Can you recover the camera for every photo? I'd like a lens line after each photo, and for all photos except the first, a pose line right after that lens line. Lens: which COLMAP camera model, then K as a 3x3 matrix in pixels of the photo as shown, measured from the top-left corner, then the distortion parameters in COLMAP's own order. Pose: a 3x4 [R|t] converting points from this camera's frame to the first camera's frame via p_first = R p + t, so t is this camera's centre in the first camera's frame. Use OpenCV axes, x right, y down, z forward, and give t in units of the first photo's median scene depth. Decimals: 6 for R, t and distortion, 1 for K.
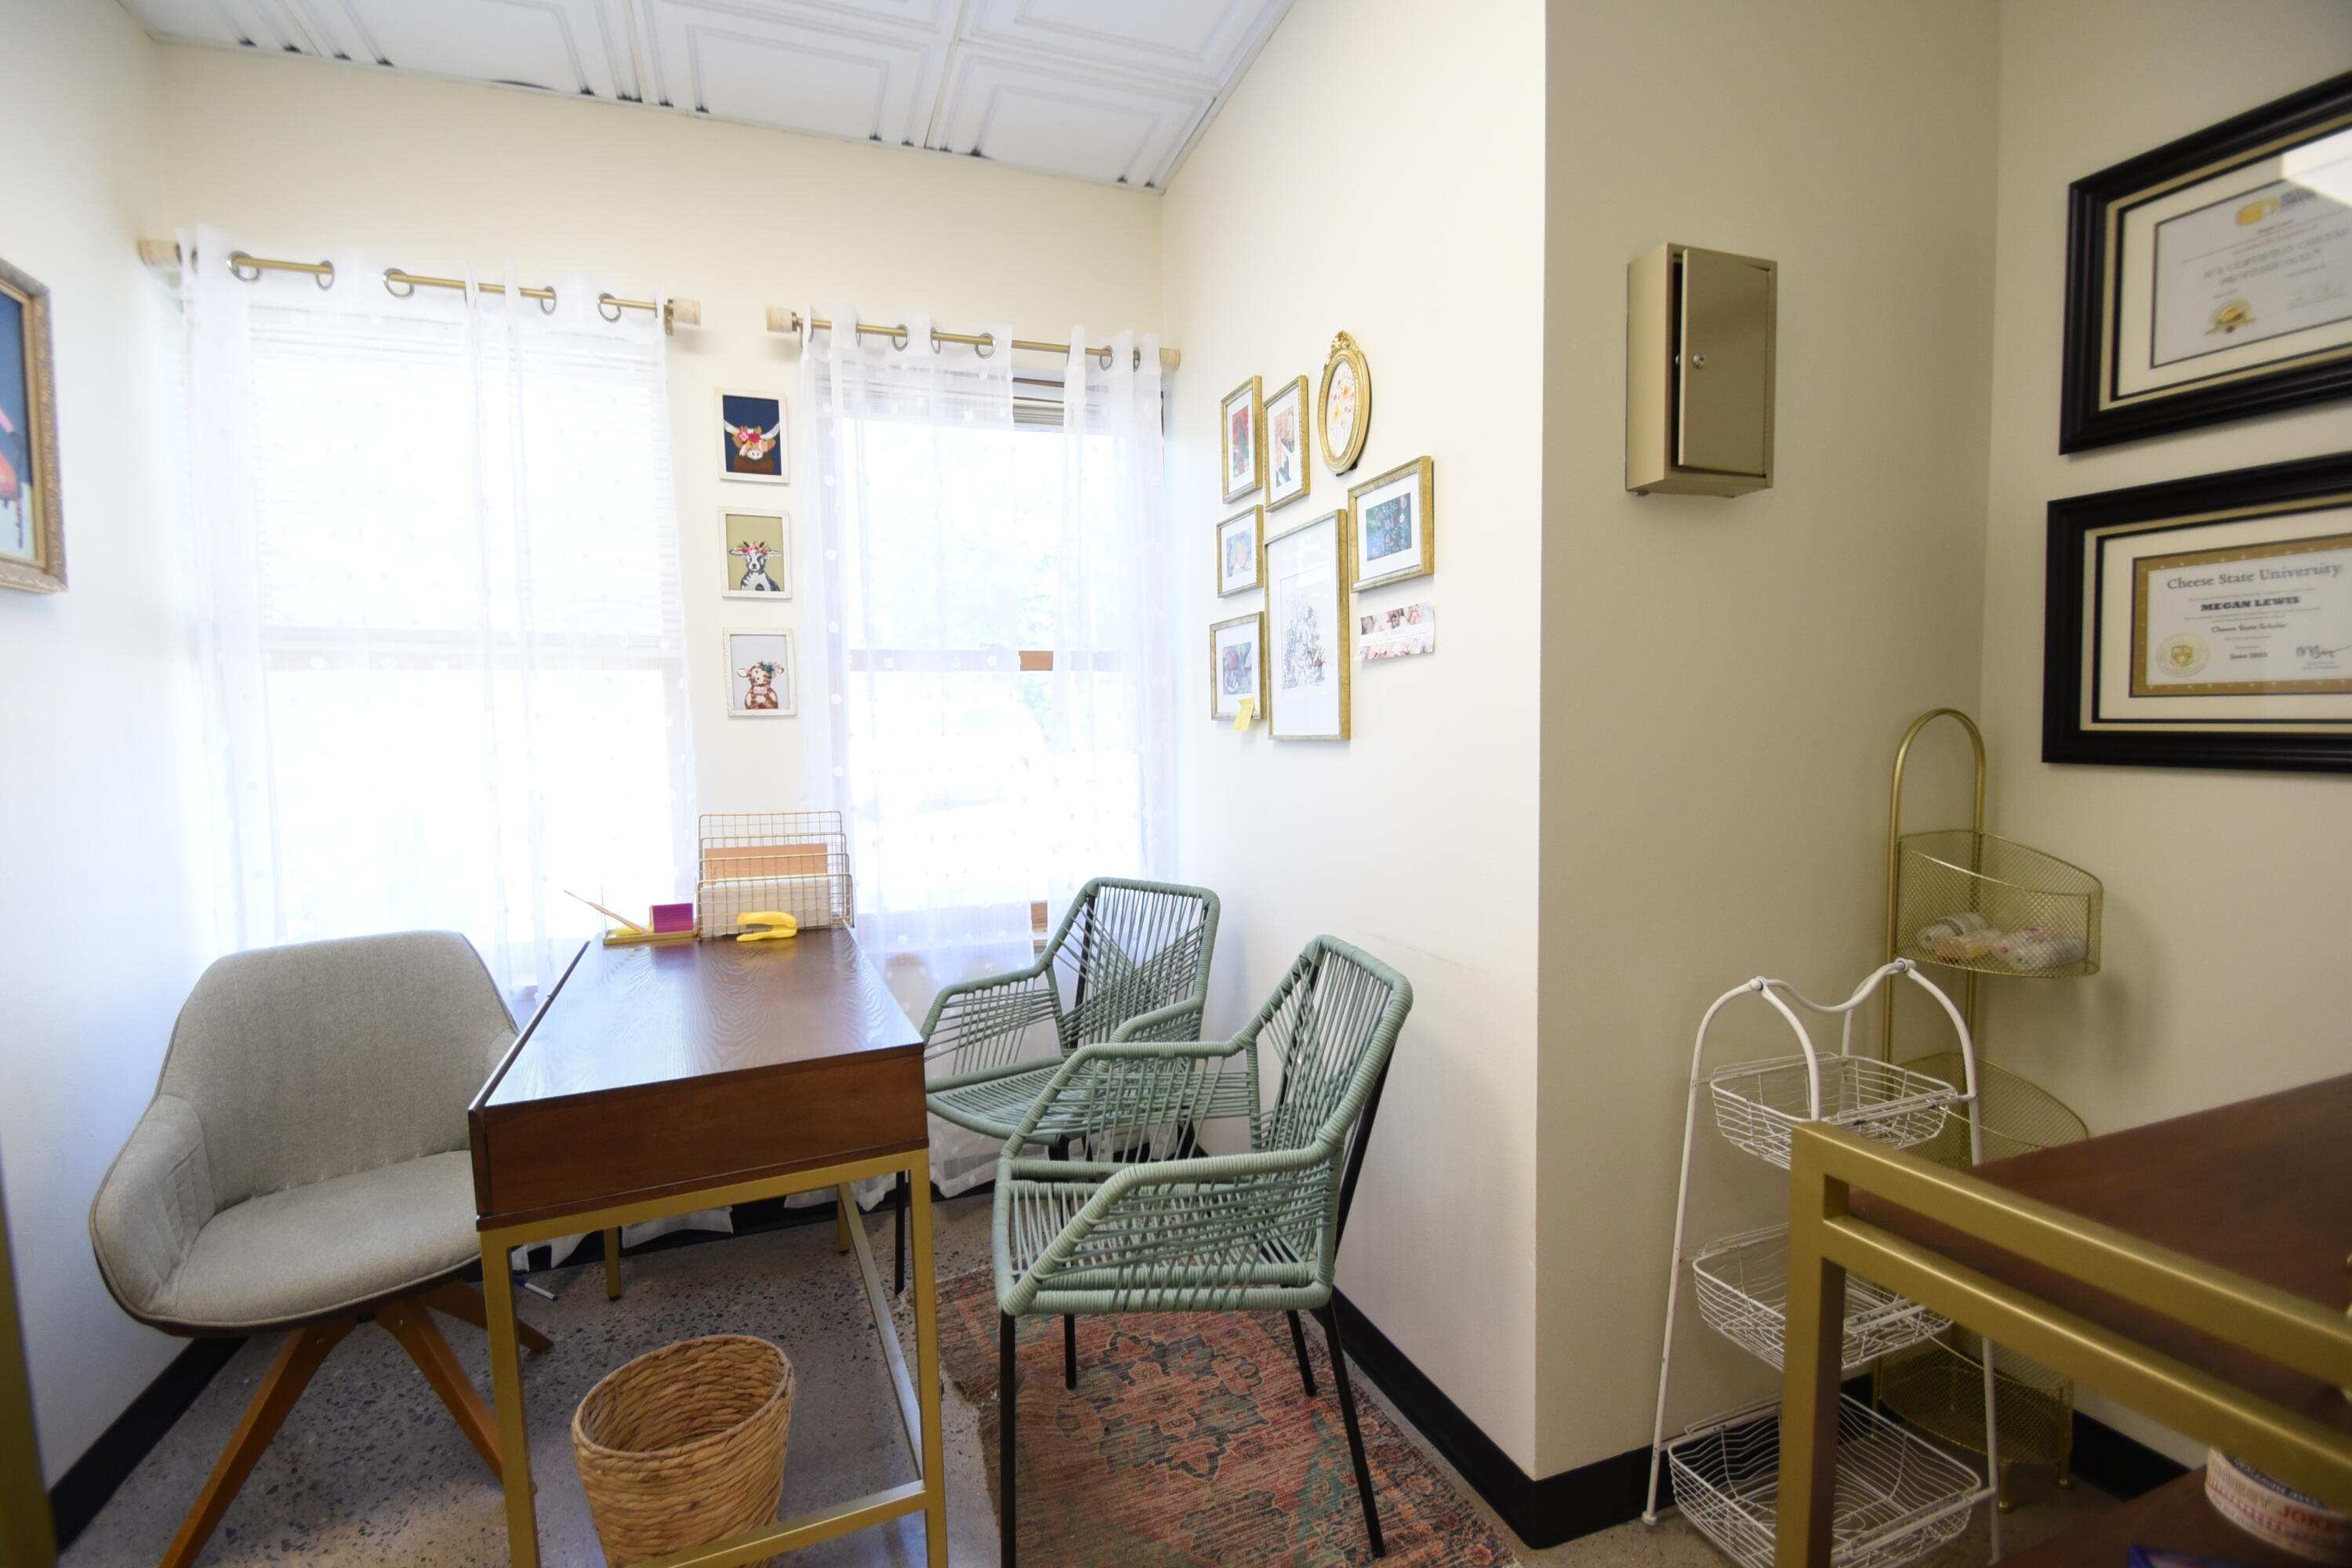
lens RADIAL K [[1011.7, 0, 1176.0], [0, 1011.7, 784.0], [0, 0, 1]] dist [0.000369, 0.000016]
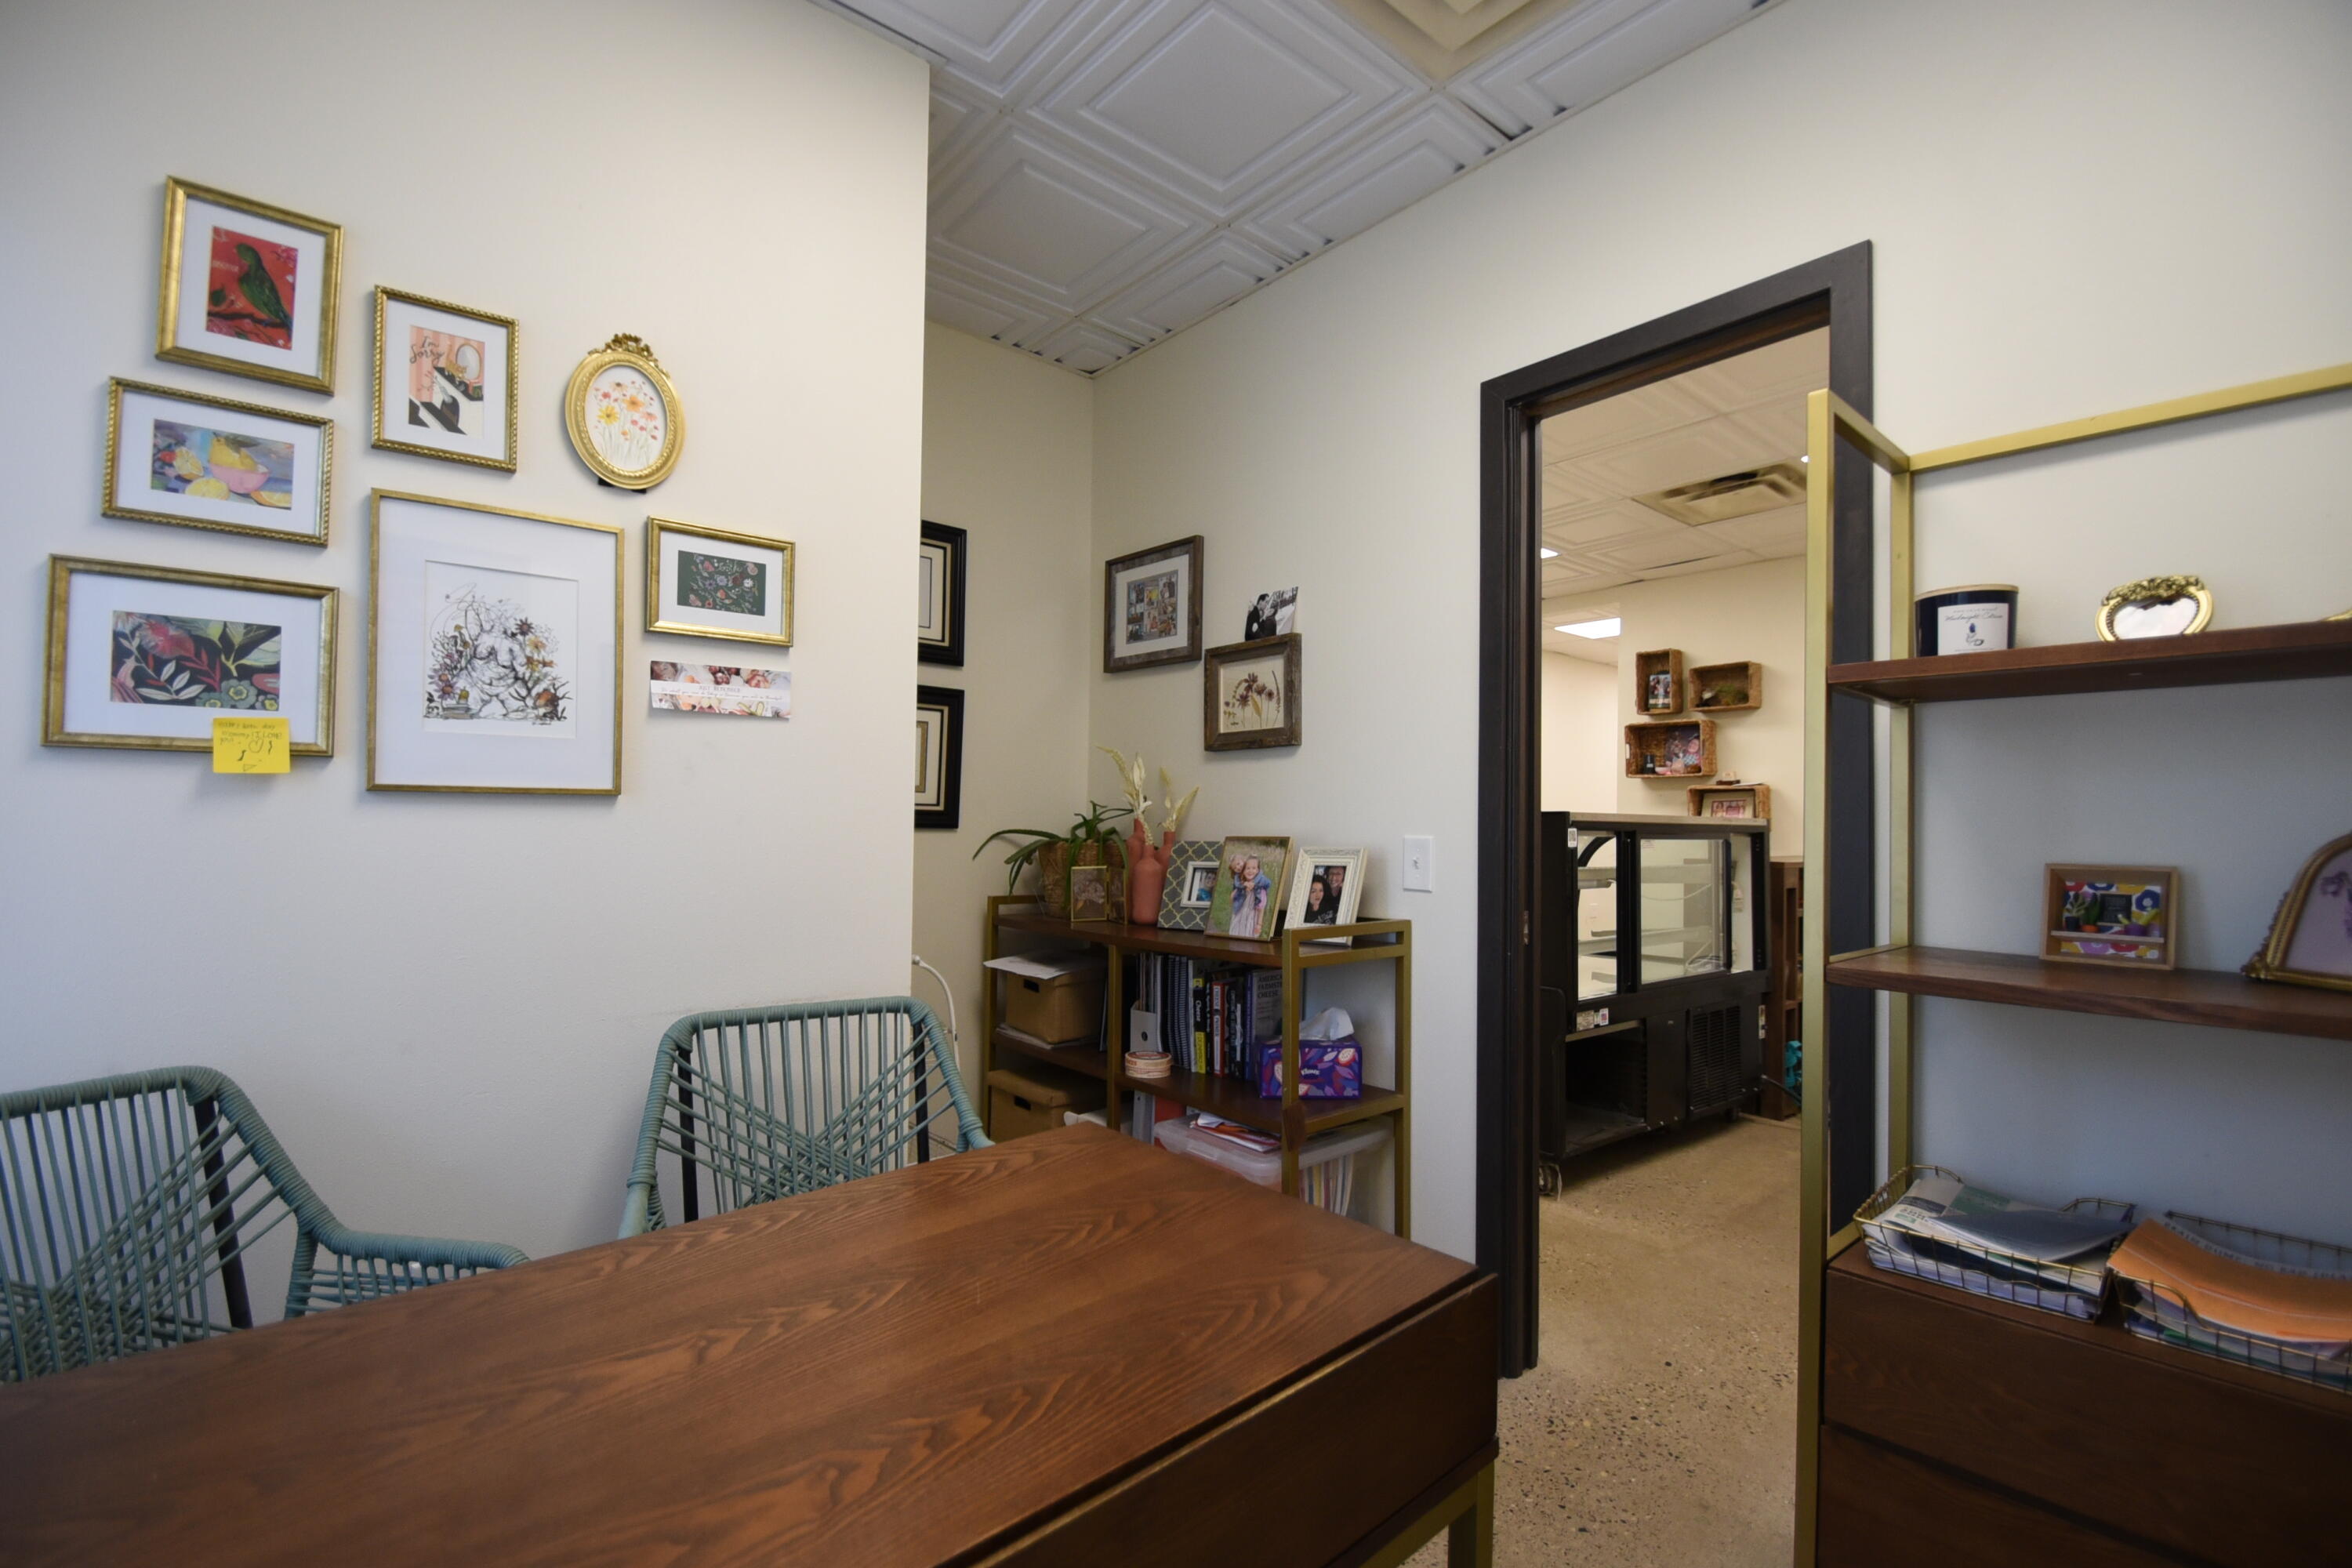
lens RADIAL K [[1011.7, 0, 1176.0], [0, 1011.7, 784.0], [0, 0, 1]] dist [0.000369, 0.000016]
pose [[-0.351156, 0.042607, 0.935347, -0.807232], [0.047292, 0.998496, -0.027729, -0.007564], [-0.935122, 0.034497, -0.352643, 0.874428]]
